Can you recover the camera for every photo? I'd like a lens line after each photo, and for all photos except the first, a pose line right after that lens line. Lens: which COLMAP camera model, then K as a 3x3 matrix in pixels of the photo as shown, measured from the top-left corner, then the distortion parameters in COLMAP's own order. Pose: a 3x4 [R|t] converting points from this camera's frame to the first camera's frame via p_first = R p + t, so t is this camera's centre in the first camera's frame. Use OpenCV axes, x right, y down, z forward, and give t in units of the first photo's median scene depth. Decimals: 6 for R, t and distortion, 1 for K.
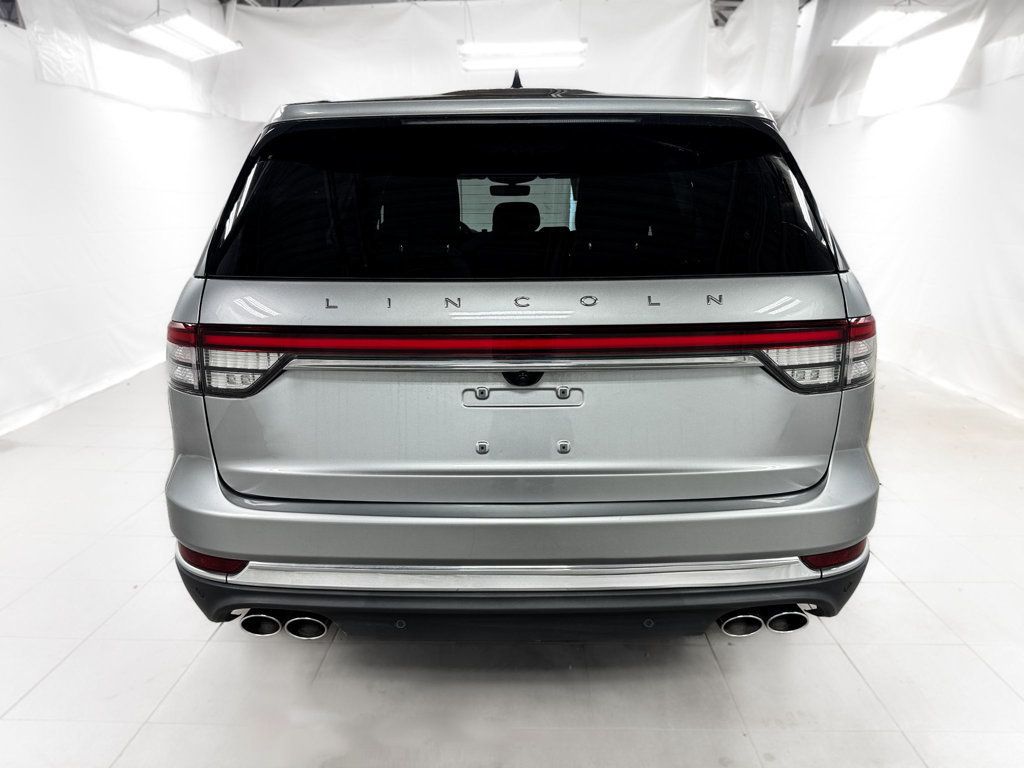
lens RADIAL K [[737.6, 0, 509.2], [0, 737.6, 380.4], [0, 0, 1]] dist [-0.001497, -0.001520]
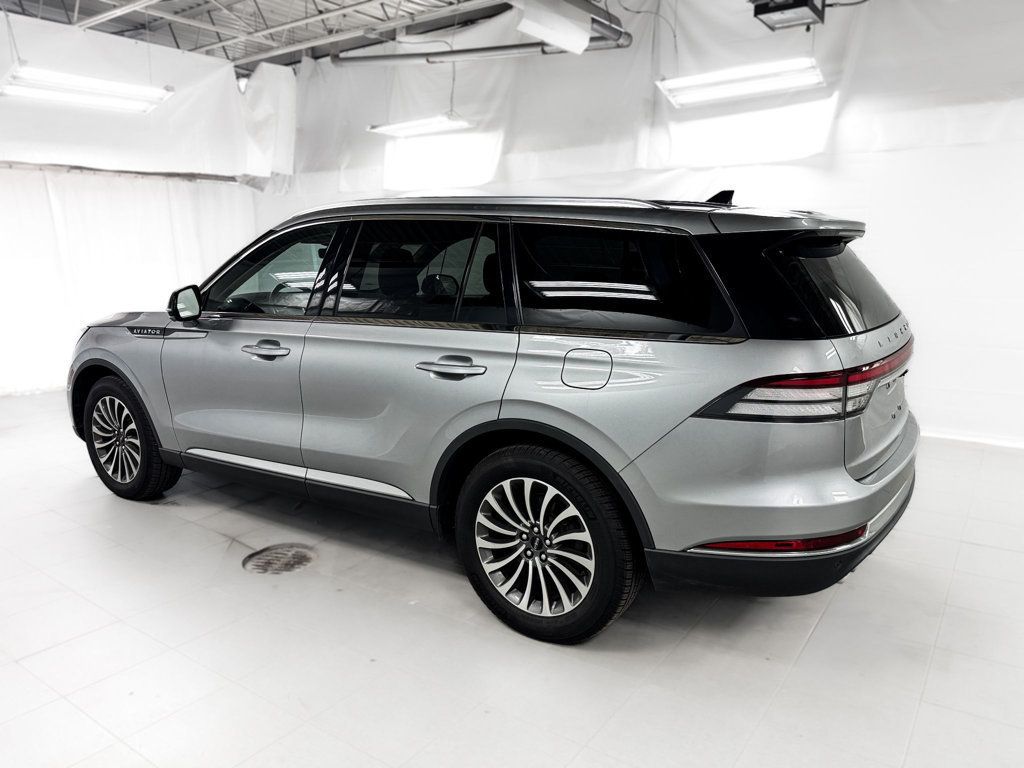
lens RADIAL K [[729.5, 0, 501.3], [0, 729.5, 378.3], [0, 0, 1]] dist [0.069991, -0.062324]
pose [[0.566719, -0.141619, 0.811649, -1.880155], [0.190605, 0.980928, 0.038068, -0.230019], [-0.801560, 0.133131, 0.582904, 0.660313]]
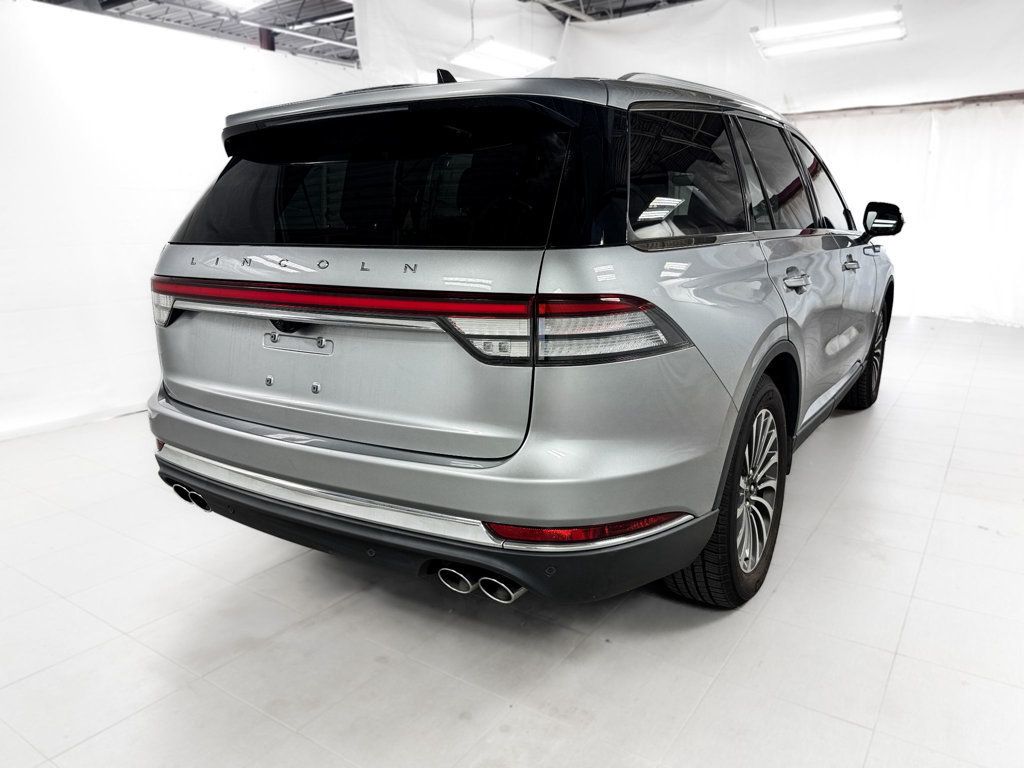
lens RADIAL K [[733.0, 0, 512.0], [0, 733.0, 384.0], [0, 0, 1]] dist [0.039613, -0.049541]
pose [[0.840034, 0.113991, -0.530423, 0.918937], [-0.114012, 0.992937, 0.032826, 0.008233], [0.530419, 0.032899, 0.847097, 0.143569]]
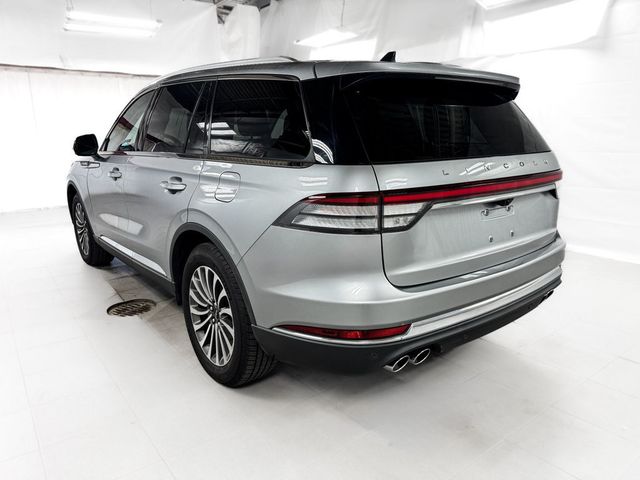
lens RADIAL K [[458.1, 0, 320.0], [0, 458.1, 240.0], [0, 0, 1]] dist [0.039613, -0.049541]
pose [[0.782404, -0.139656, 0.606910, -1.120786], [0.142257, 0.988845, 0.044150, -0.029630], [-0.606305, 0.051794, 0.793543, 0.246569]]
